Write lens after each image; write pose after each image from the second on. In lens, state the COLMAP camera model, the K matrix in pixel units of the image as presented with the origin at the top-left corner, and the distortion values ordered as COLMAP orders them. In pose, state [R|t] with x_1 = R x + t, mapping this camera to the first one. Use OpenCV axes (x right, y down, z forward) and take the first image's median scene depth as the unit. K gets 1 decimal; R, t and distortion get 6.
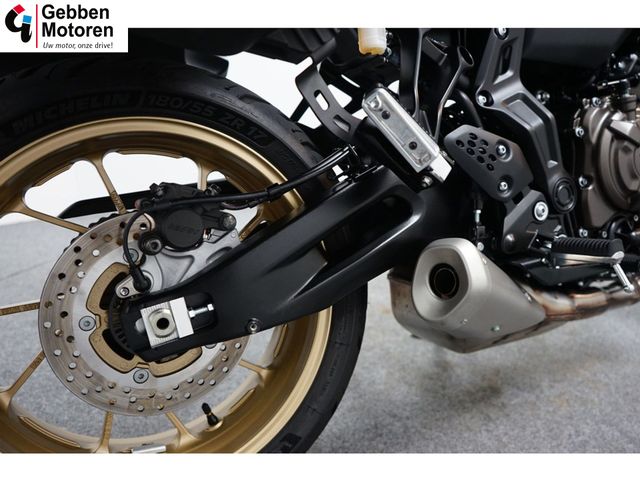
lens RADIAL K [[528.7, 0, 319.0], [0, 528.7, 234.4], [0, 0, 1]] dist [-0.010534, -0.002793]
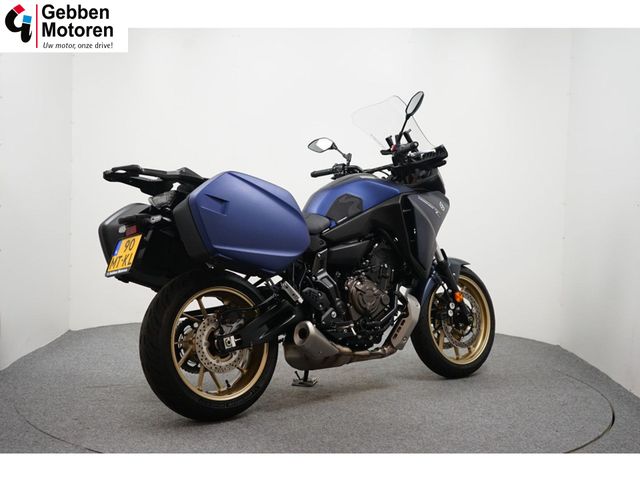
lens RADIAL K [[868.8, 0, 320.7], [0, 868.8, 238.6], [0, 0, 1]] dist [-0.004192, 0.000000]
pose [[0.972366, 0.007664, 0.233337, -0.881716], [0.041321, 0.978032, -0.204317, 0.585306], [-0.229777, 0.208313, 0.950688, -4.094229]]
